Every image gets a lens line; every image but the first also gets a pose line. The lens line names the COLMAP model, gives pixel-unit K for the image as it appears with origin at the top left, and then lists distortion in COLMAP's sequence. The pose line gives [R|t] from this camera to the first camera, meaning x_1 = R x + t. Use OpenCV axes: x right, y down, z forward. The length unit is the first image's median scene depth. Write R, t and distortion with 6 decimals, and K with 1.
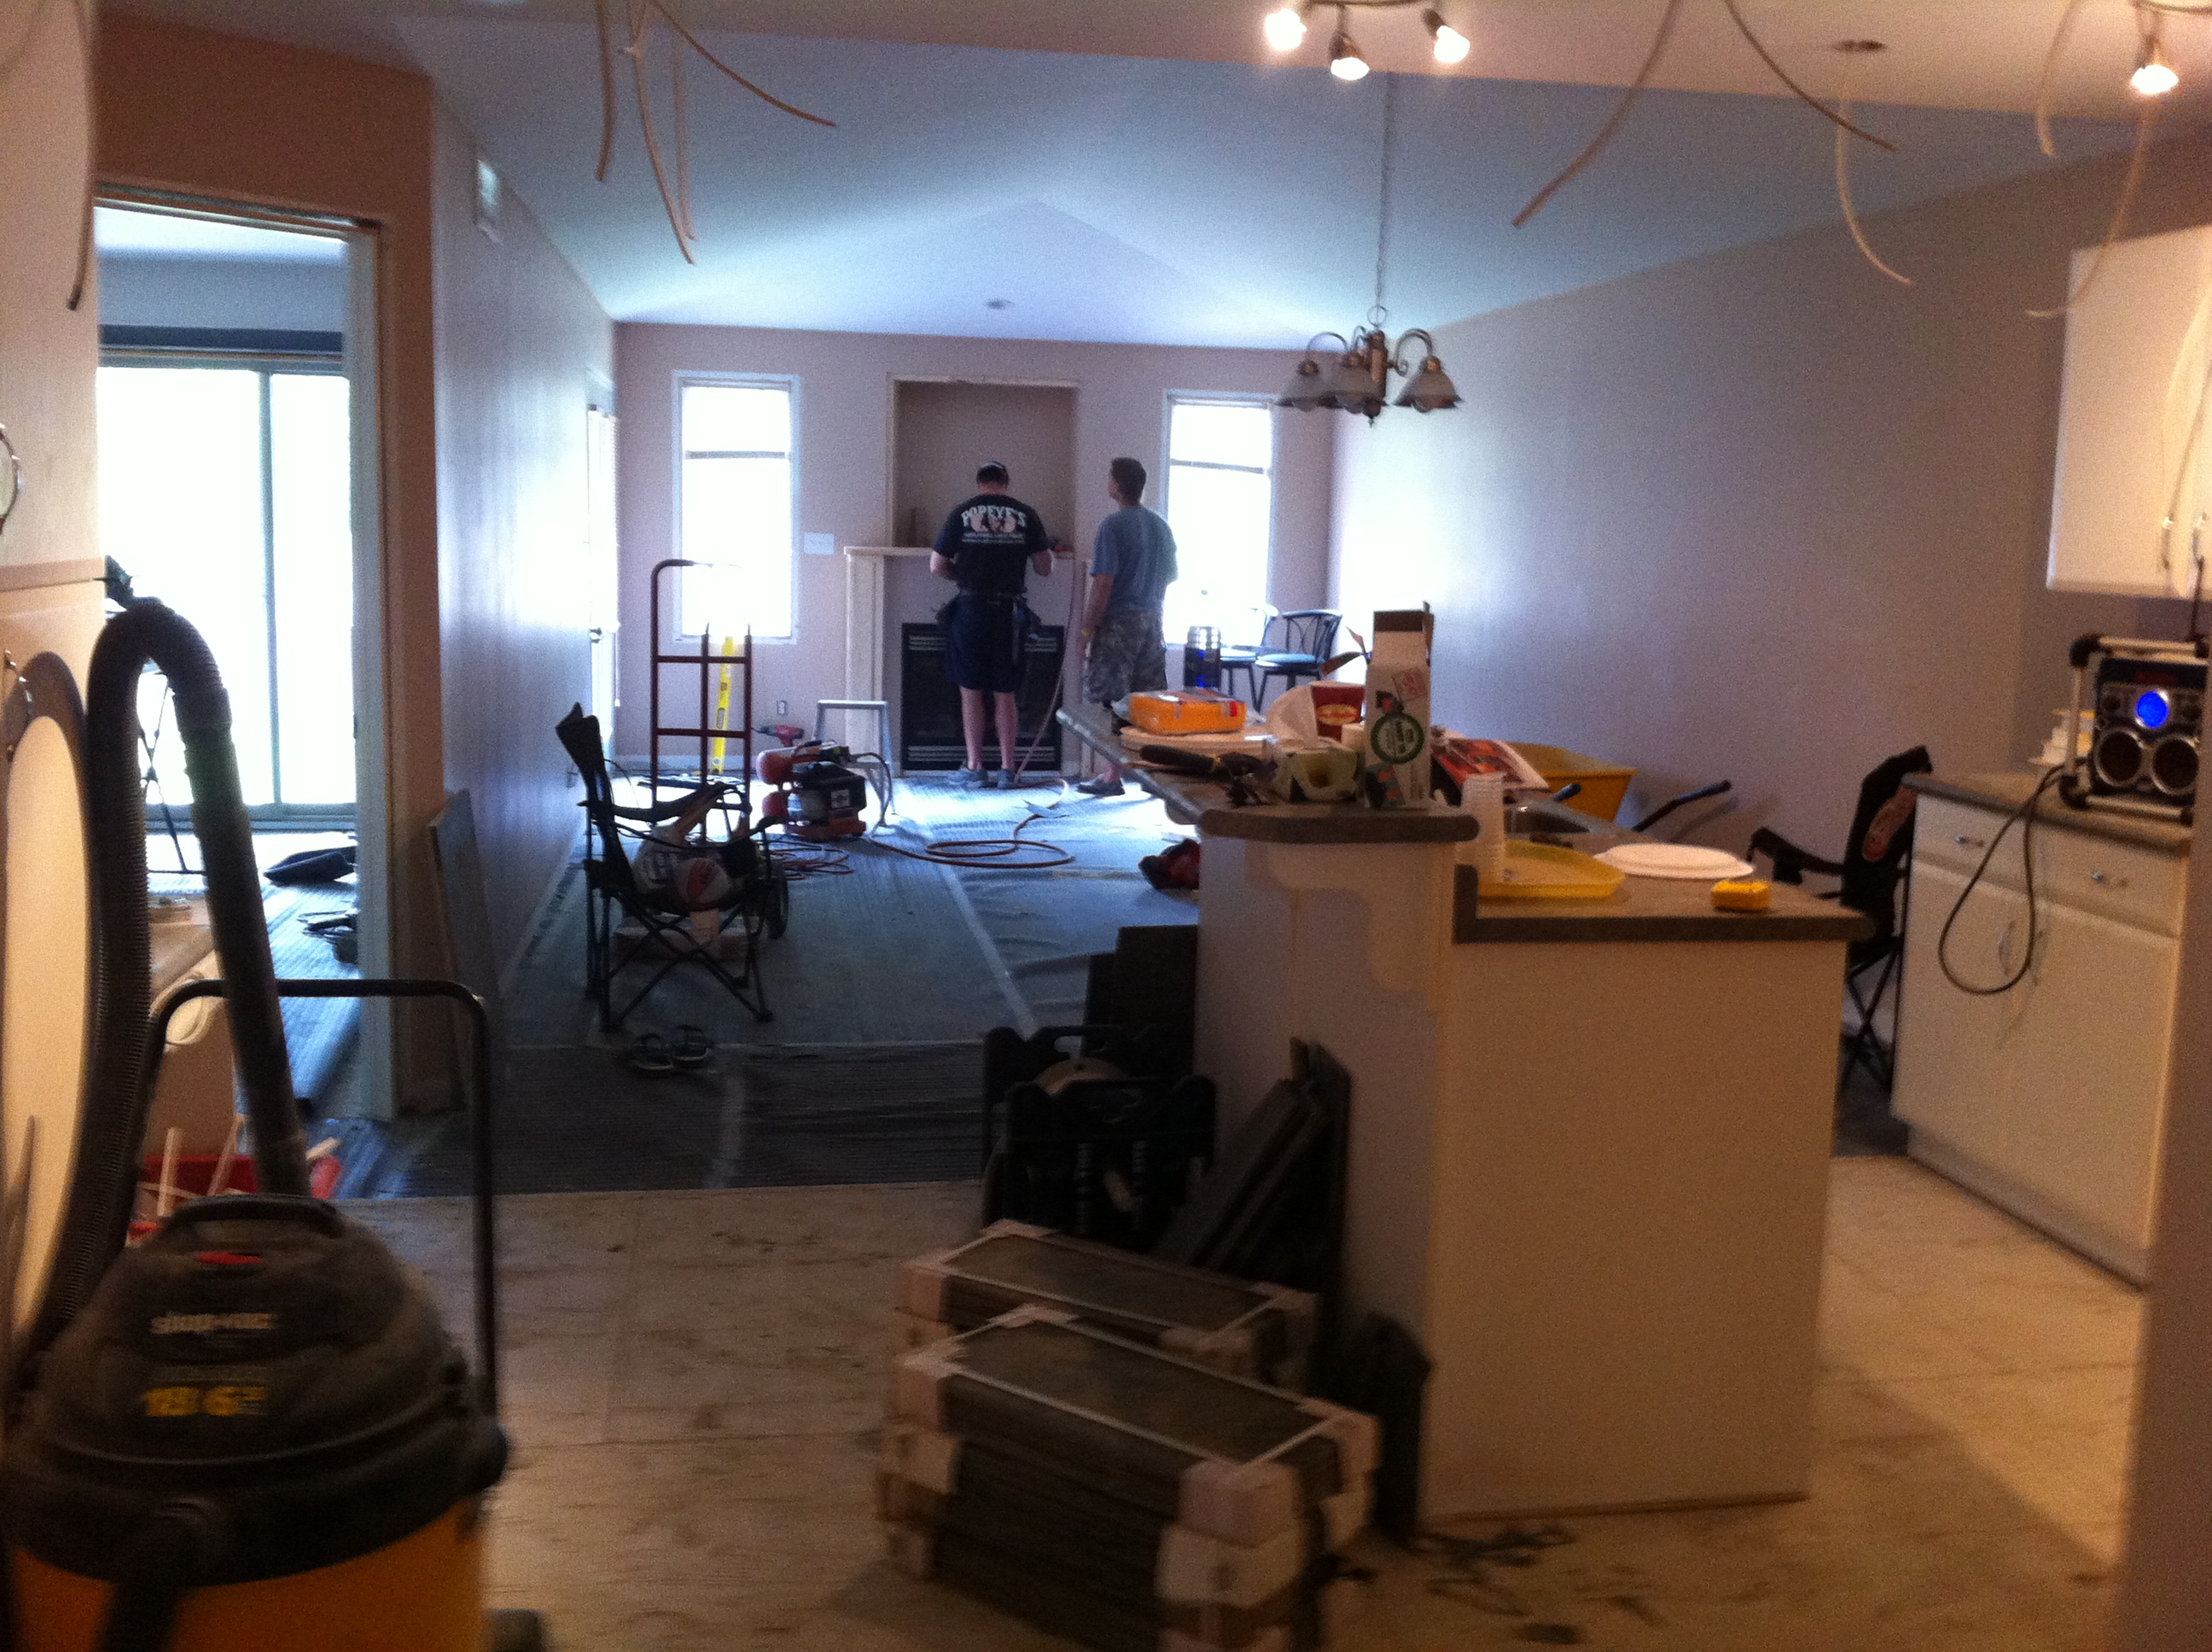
lens RADIAL K [[2115.4, 0, 1086.6], [0, 2115.4, 828.7], [0, 0, 1]] dist [-0.017146, 0.000000]
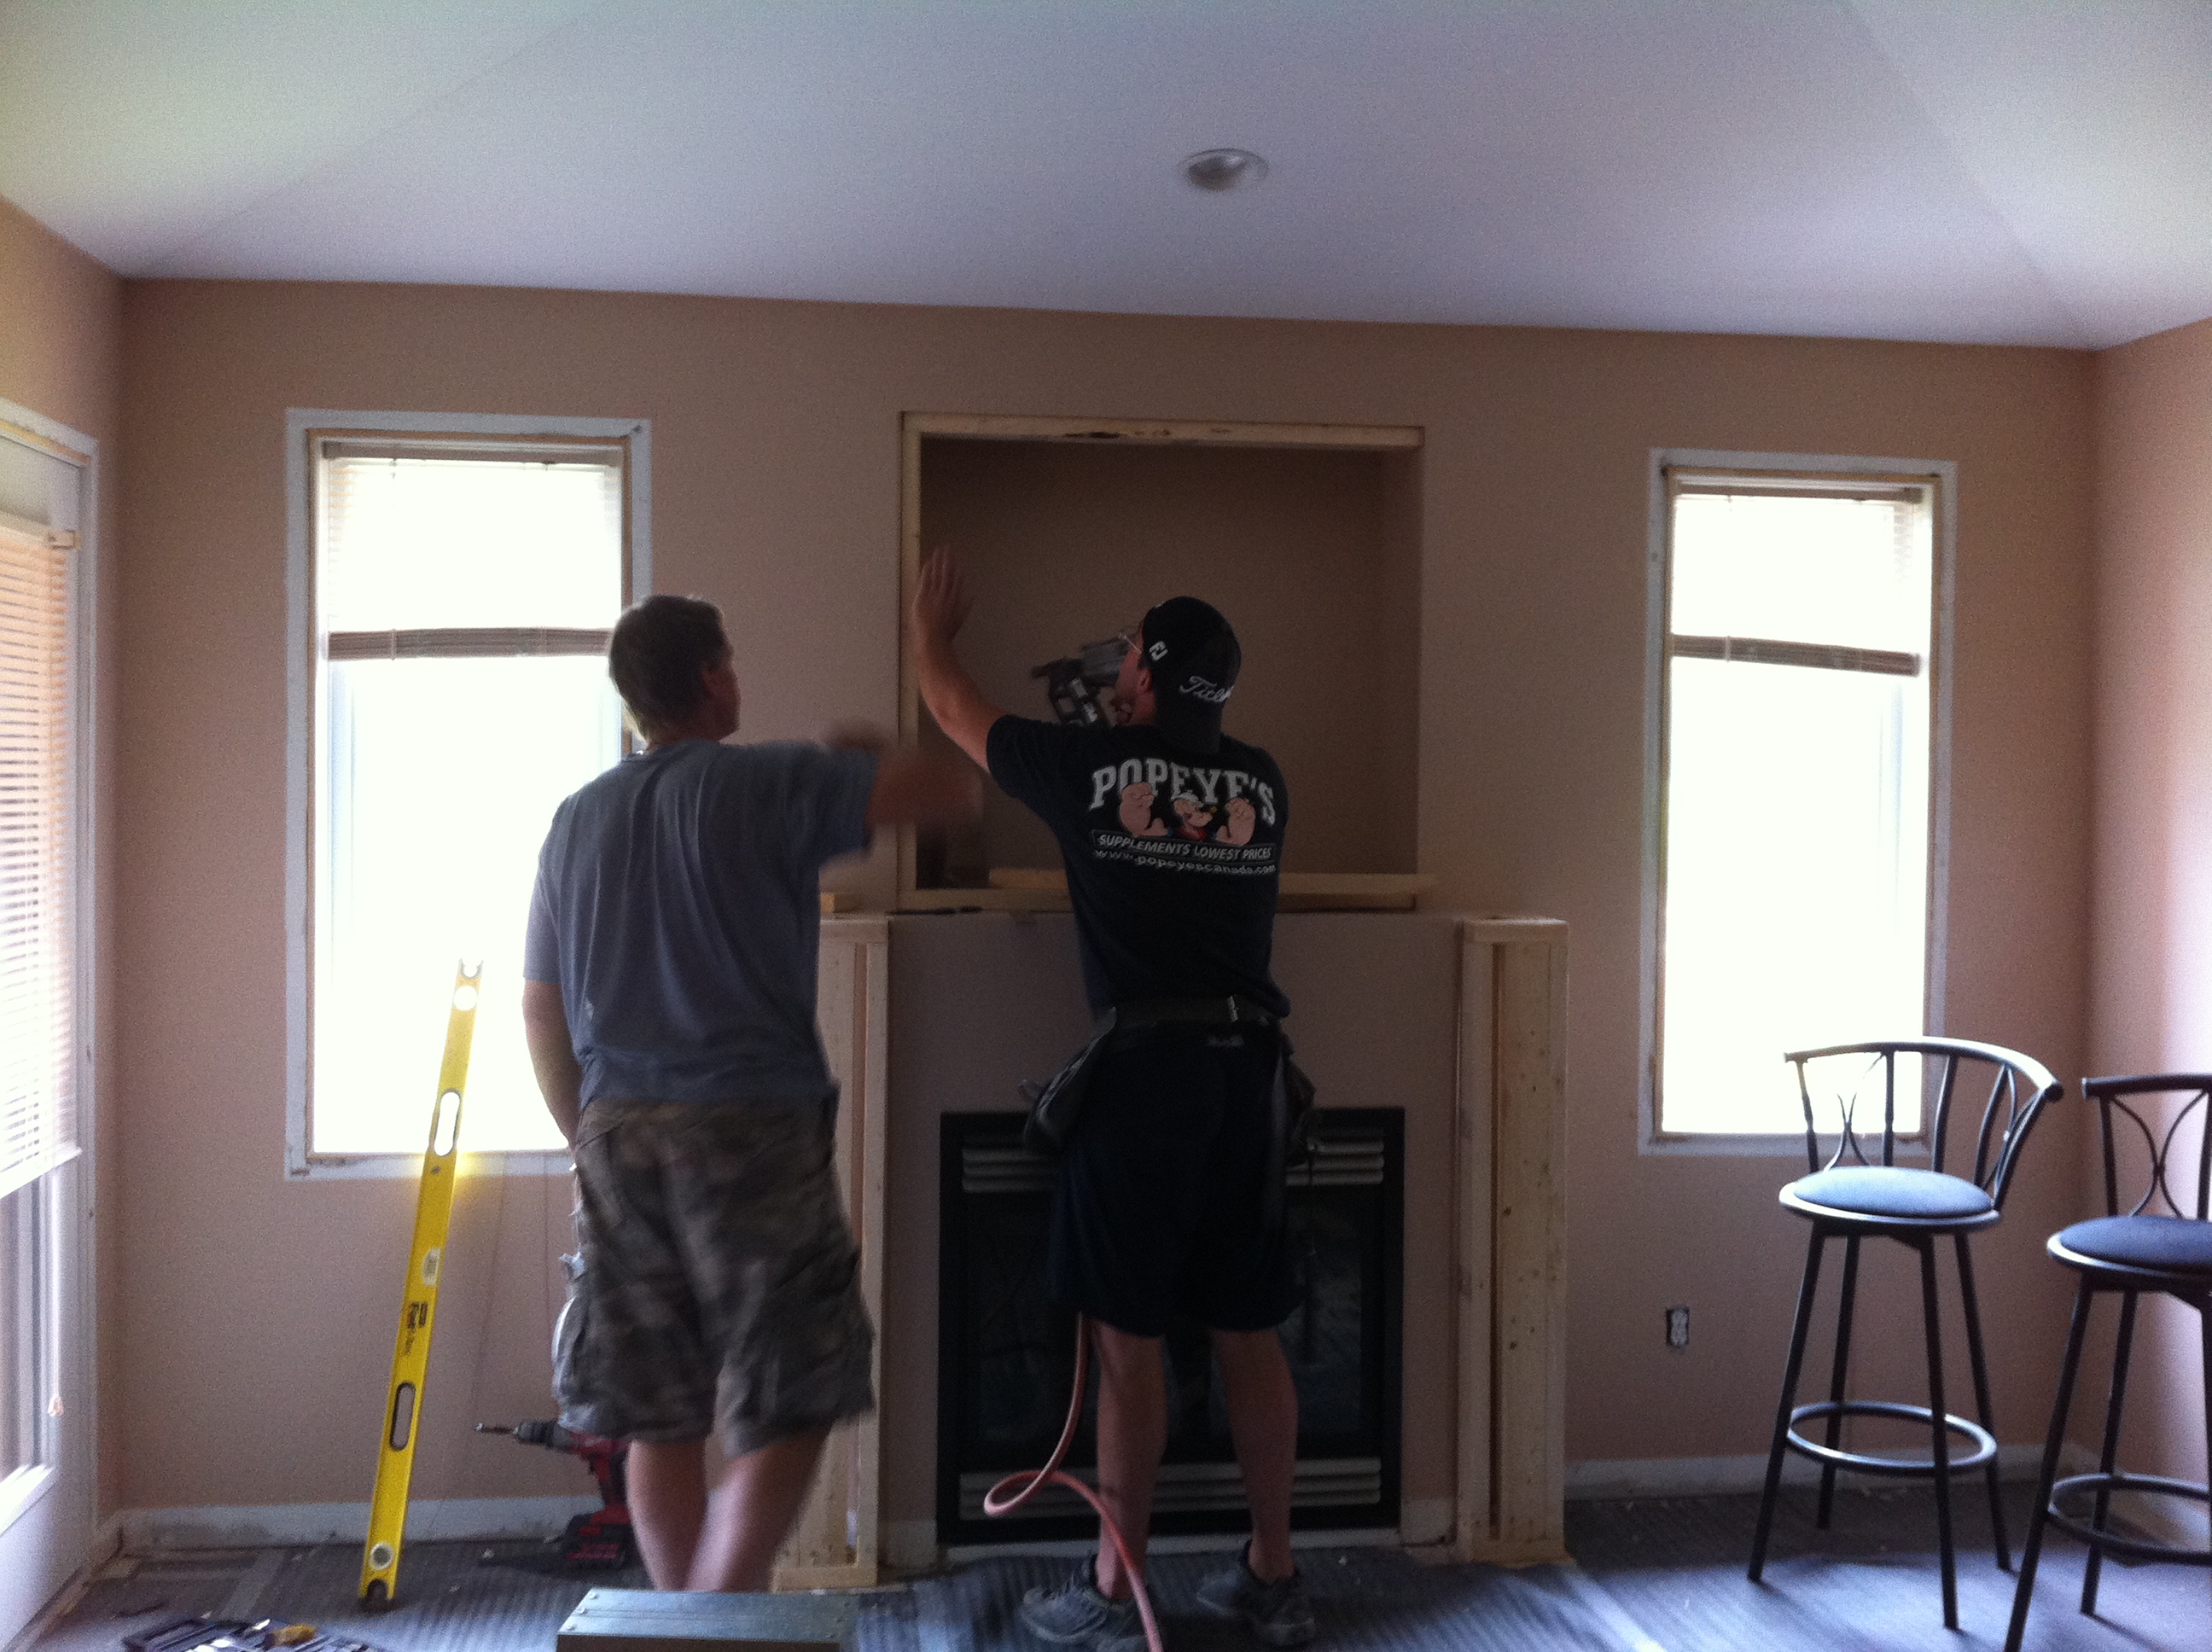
lens RADIAL K [[2115.4, 0, 1115.7], [0, 2115.4, 821.1], [0, 0, 1]] dist [-0.017146, 0.000000]
pose [[0.999315, -0.014657, -0.033991, -0.045460], [0.011195, 0.994933, -0.099915, -0.109332], [0.035284, 0.099466, 0.994415, 0.647381]]
